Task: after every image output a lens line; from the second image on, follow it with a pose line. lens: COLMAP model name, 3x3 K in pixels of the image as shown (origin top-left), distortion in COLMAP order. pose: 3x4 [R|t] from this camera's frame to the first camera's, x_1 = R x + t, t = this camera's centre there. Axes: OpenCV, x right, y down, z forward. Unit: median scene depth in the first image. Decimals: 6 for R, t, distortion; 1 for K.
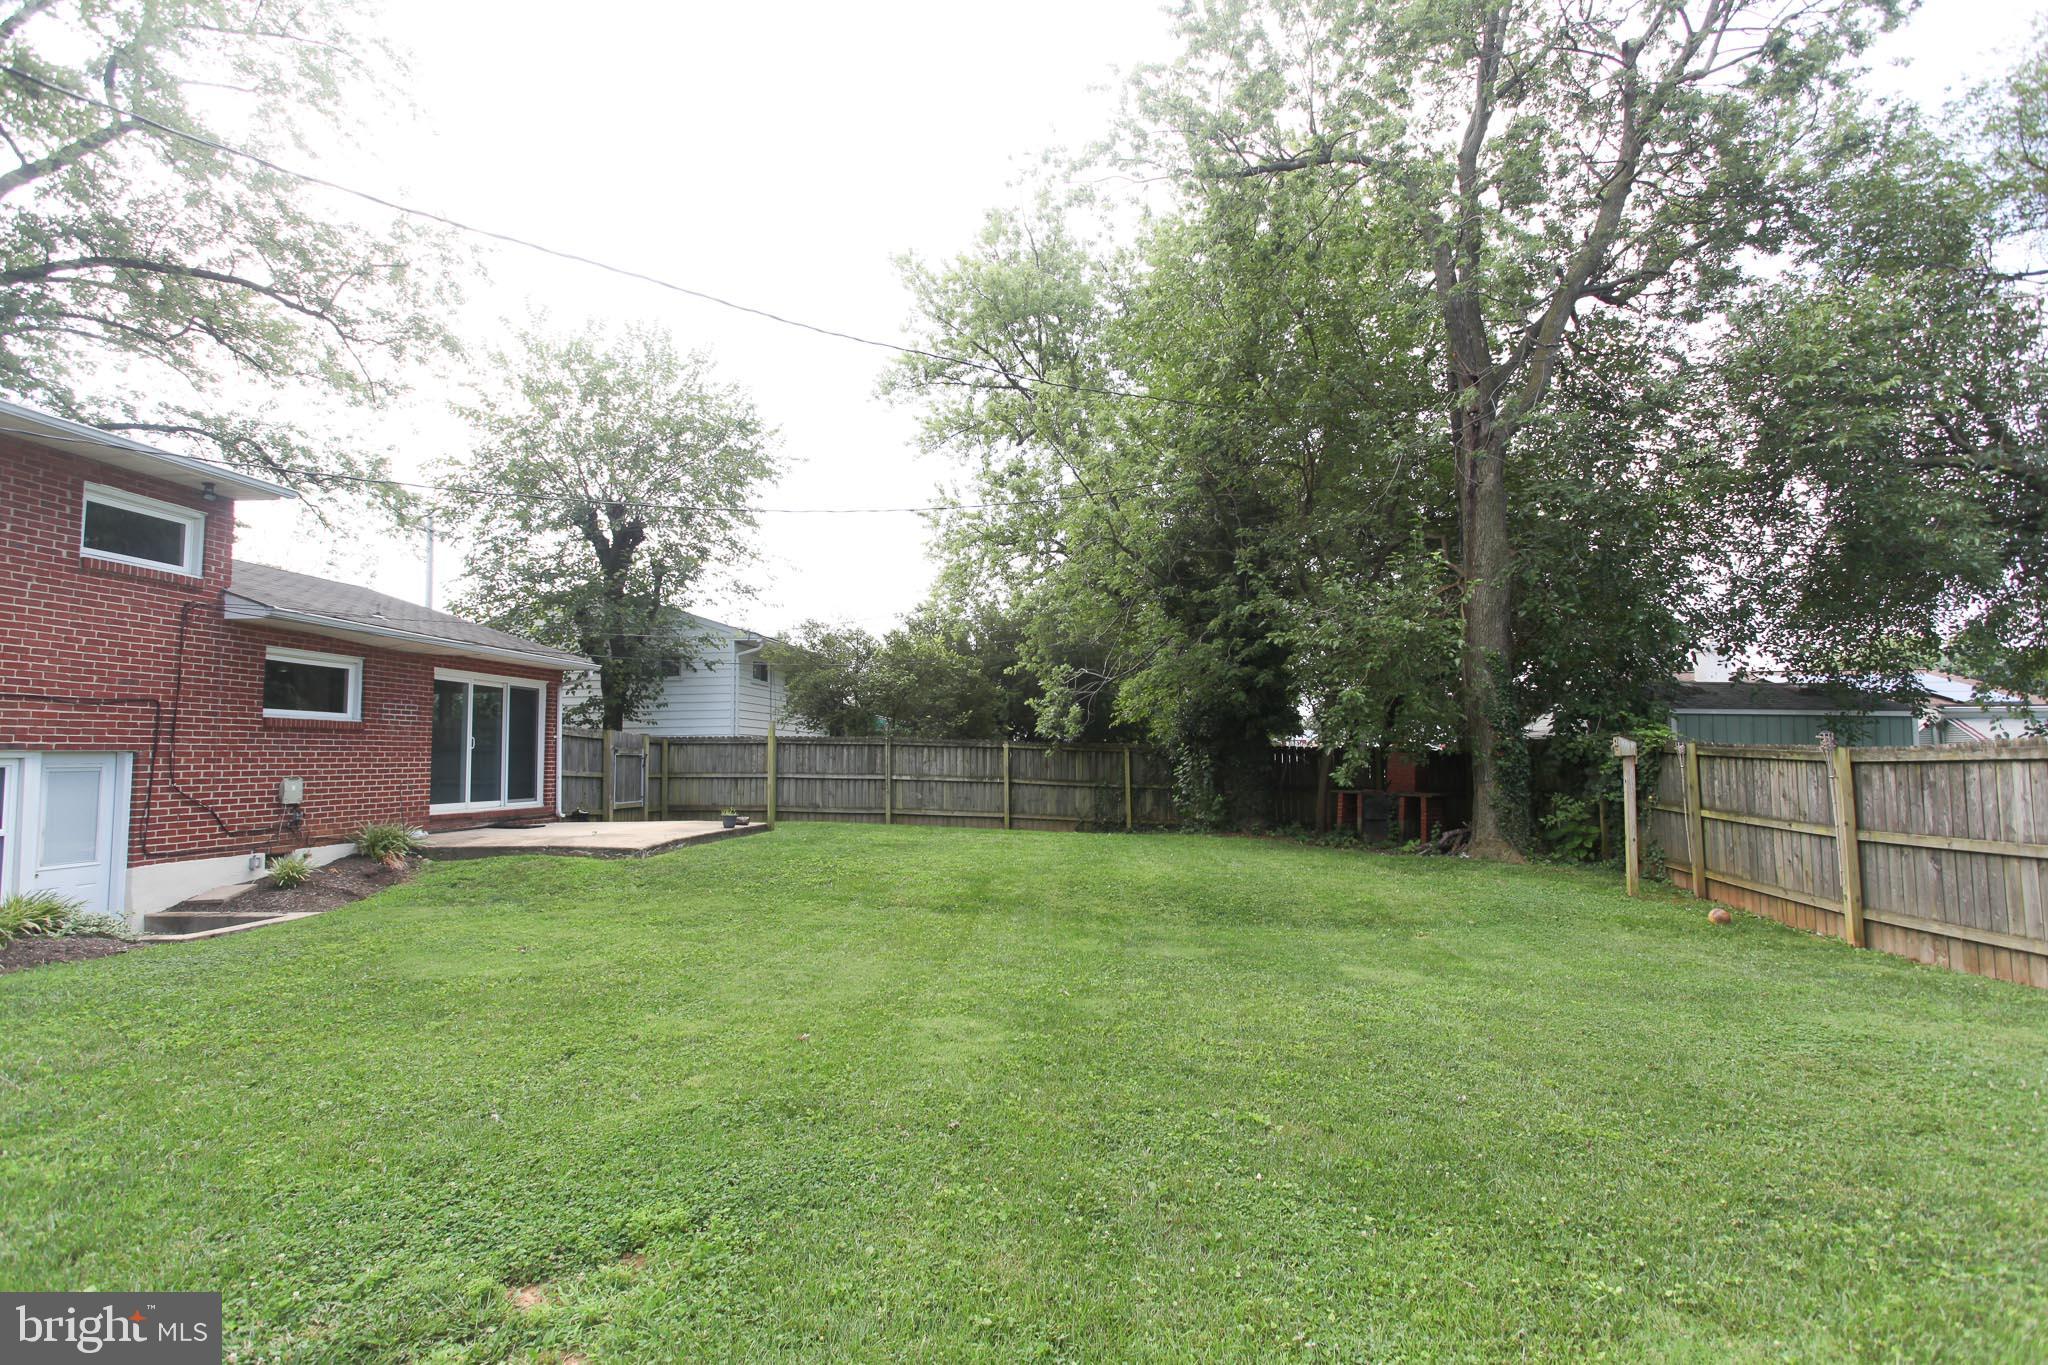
lens RADIAL K [[997.5, 0, 1024.2], [0, 997.5, 684.1], [0, 0, 1]] dist [-0.039902, 0.029048]
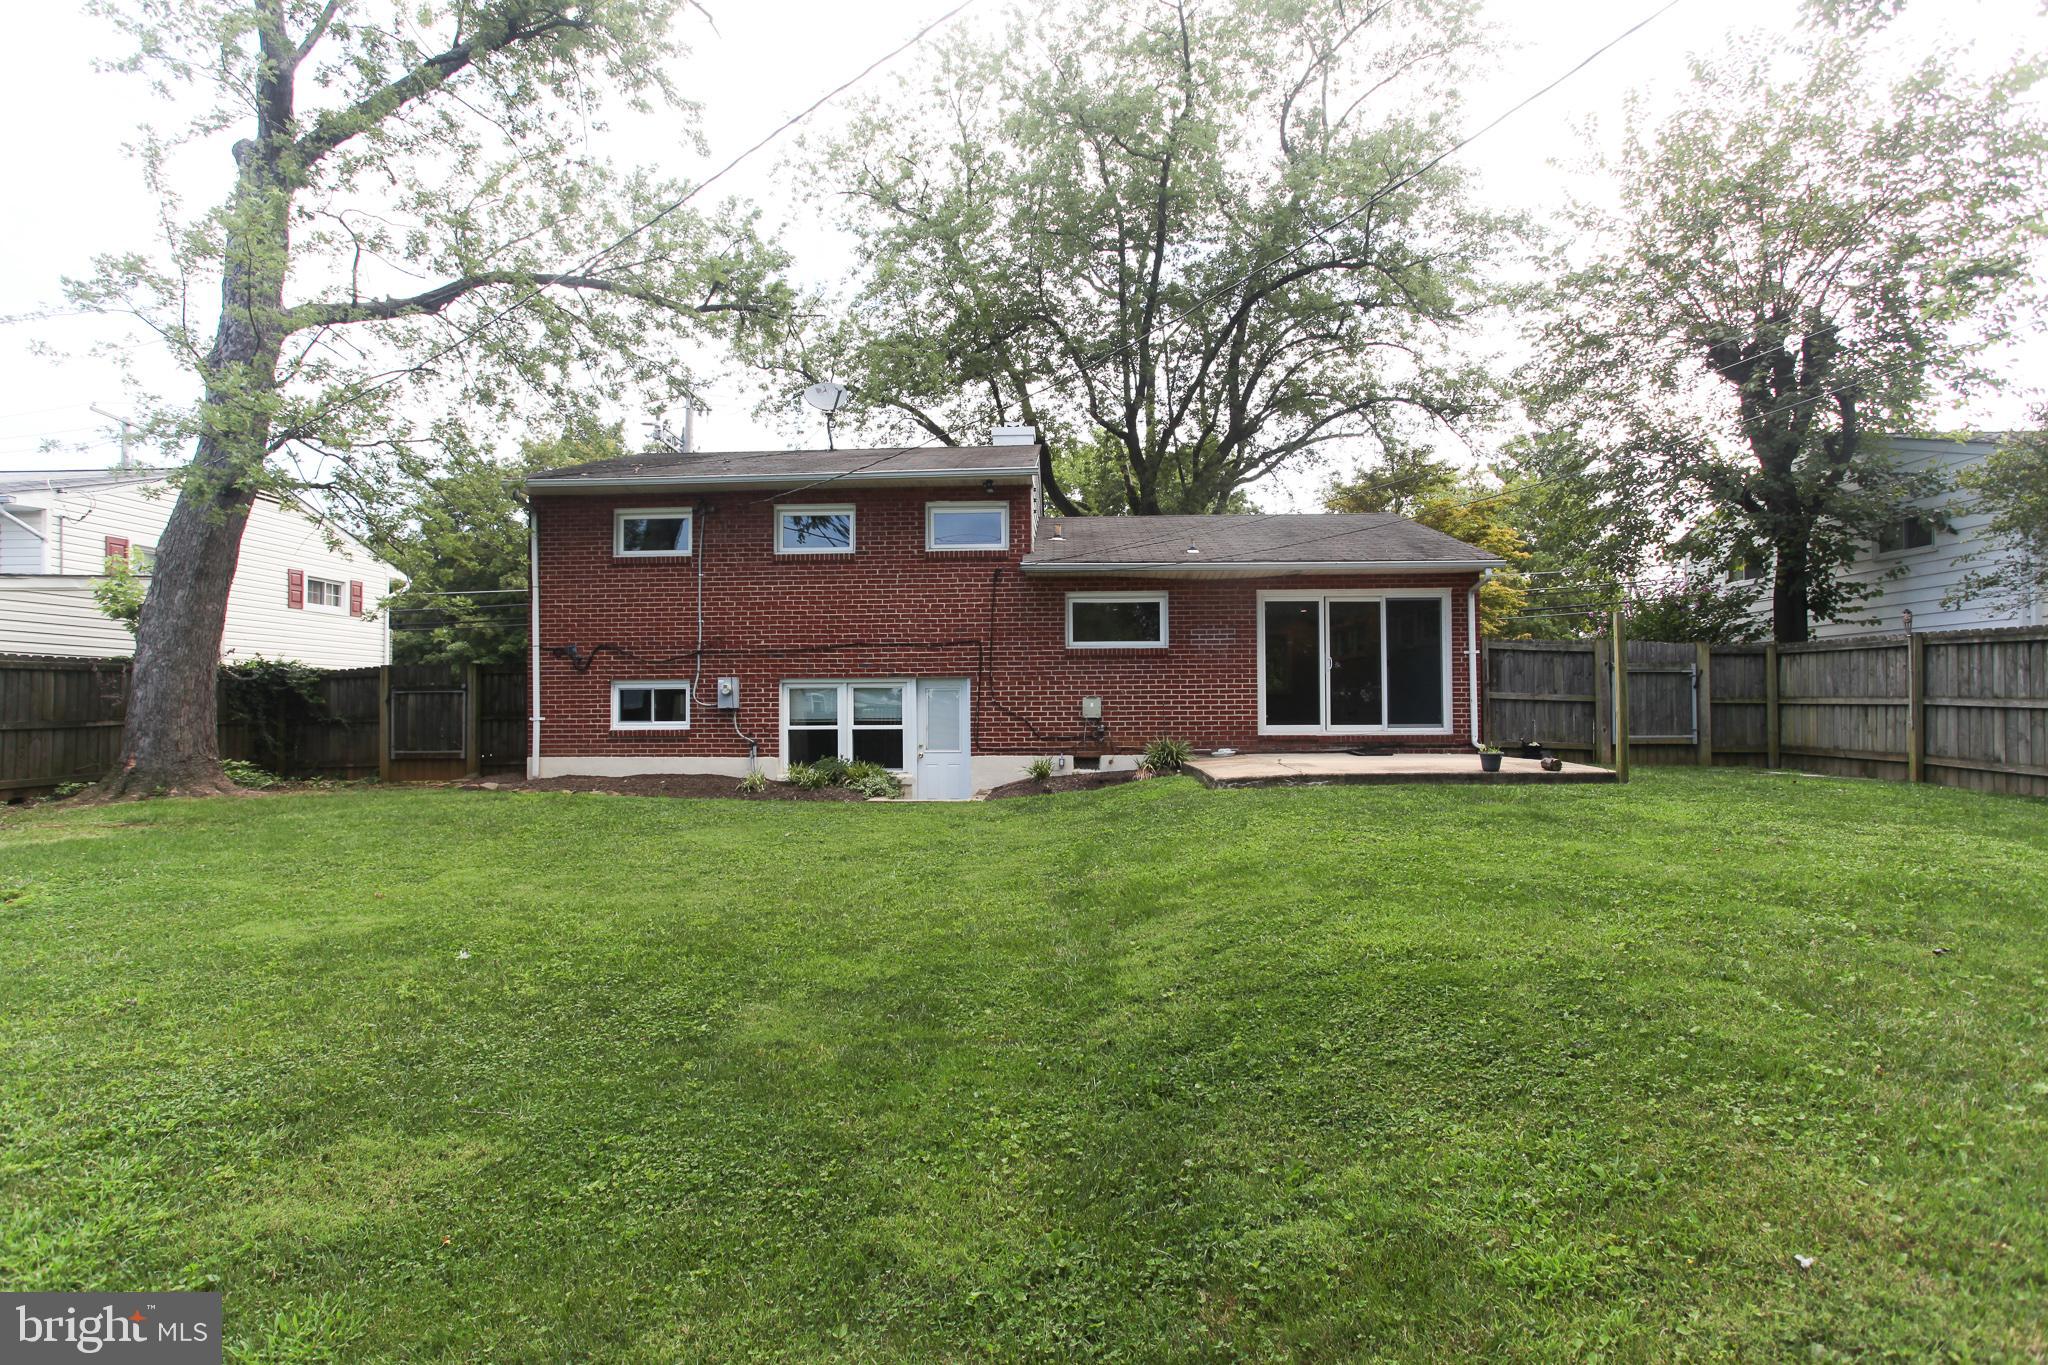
lens RADIAL K [[993.3, 0, 1023.5], [0, 993.3, 685.9], [0, 0, 1]] dist [-0.053696, 0.035530]
pose [[0.068685, -0.009265, -0.997595, 0.427061], [0.081904, 0.996634, -0.003617, 0.069603], [0.994271, -0.081459, 0.069212, 0.732141]]
